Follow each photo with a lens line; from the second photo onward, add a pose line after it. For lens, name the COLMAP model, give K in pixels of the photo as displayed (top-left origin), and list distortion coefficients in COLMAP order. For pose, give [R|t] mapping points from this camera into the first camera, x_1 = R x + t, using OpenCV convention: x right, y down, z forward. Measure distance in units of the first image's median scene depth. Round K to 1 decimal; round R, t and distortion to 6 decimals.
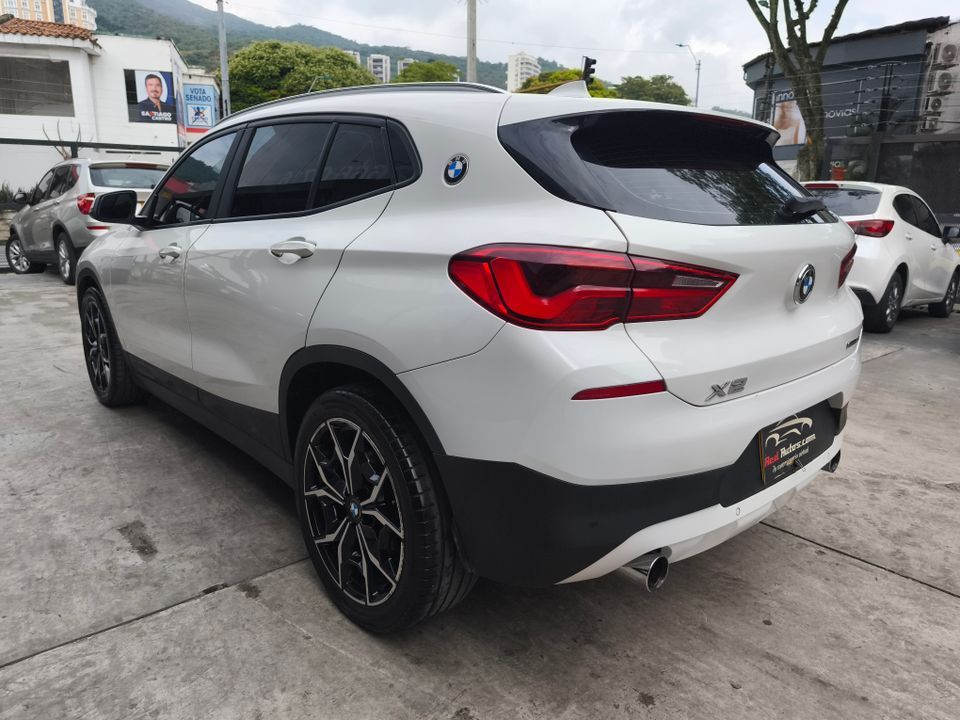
lens RADIAL K [[663.9, 0, 477.4], [0, 663.9, 364.8], [0, 0, 1]] dist [0.013377, -0.023305]
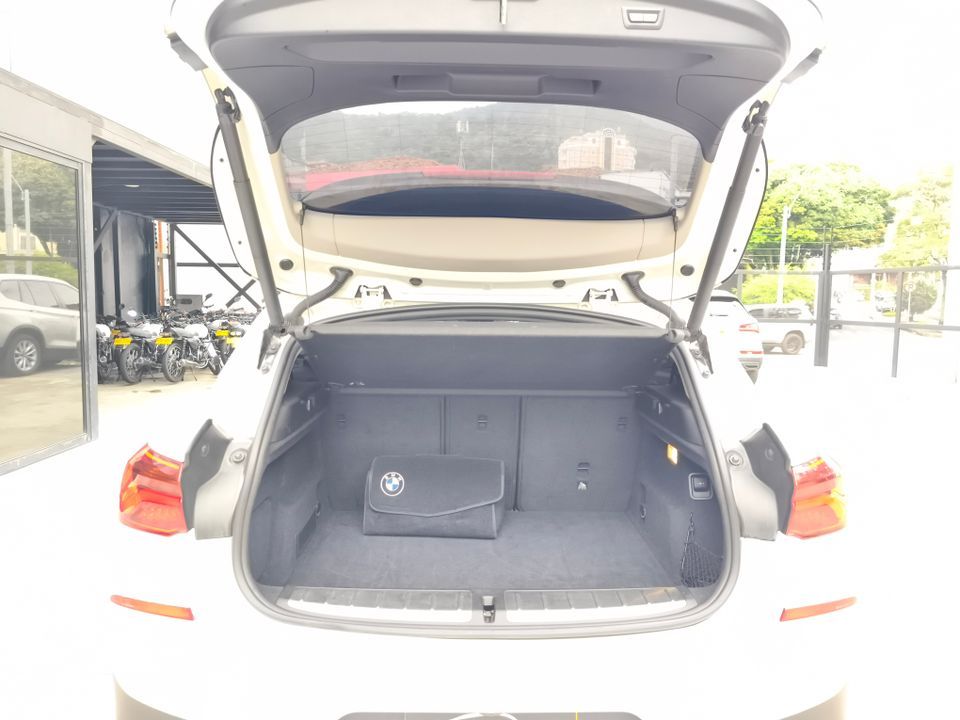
lens RADIAL K [[663.9, 0, 486.3], [0, 663.9, 357.4], [0, 0, 1]] dist [0.013377, -0.023305]
pose [[0.760146, 0.054703, -0.647445, 0.081604], [-0.159738, 0.981601, -0.104607, -0.020228], [0.629811, 0.182939, 0.754899, 0.035215]]
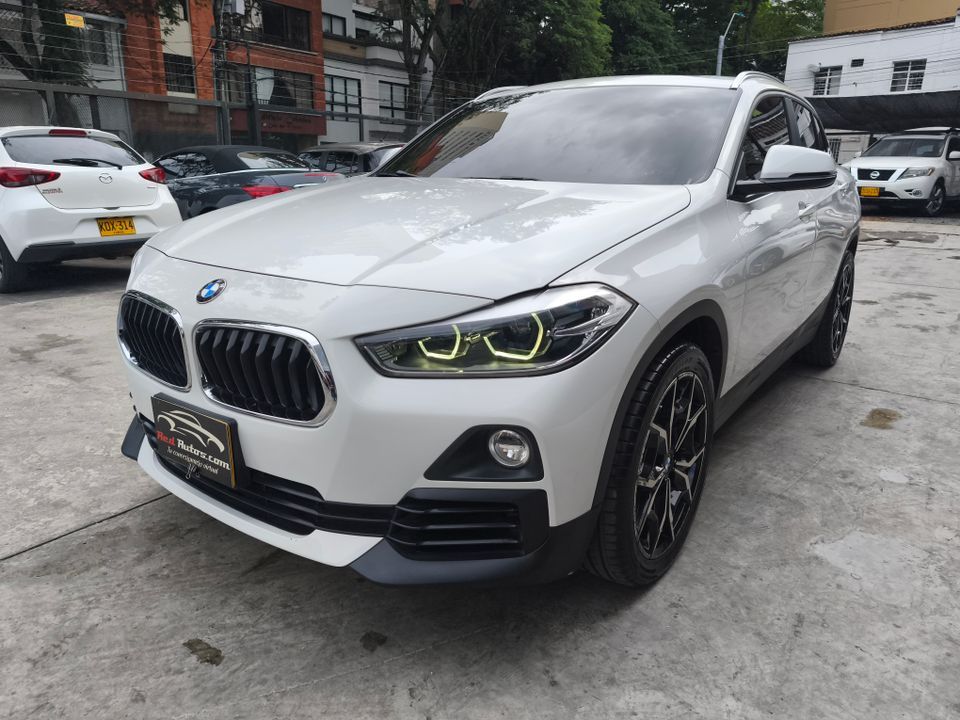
lens RADIAL K [[663.9, 0, 480.5], [0, 663.9, 364.7], [0, 0, 1]] dist [0.013377, -0.023305]
pose [[-0.198362, -0.299680, 0.933191, -0.183621], [0.223098, 0.913312, 0.340718, -0.054892], [-0.954400, 0.275779, -0.114308, 0.220018]]
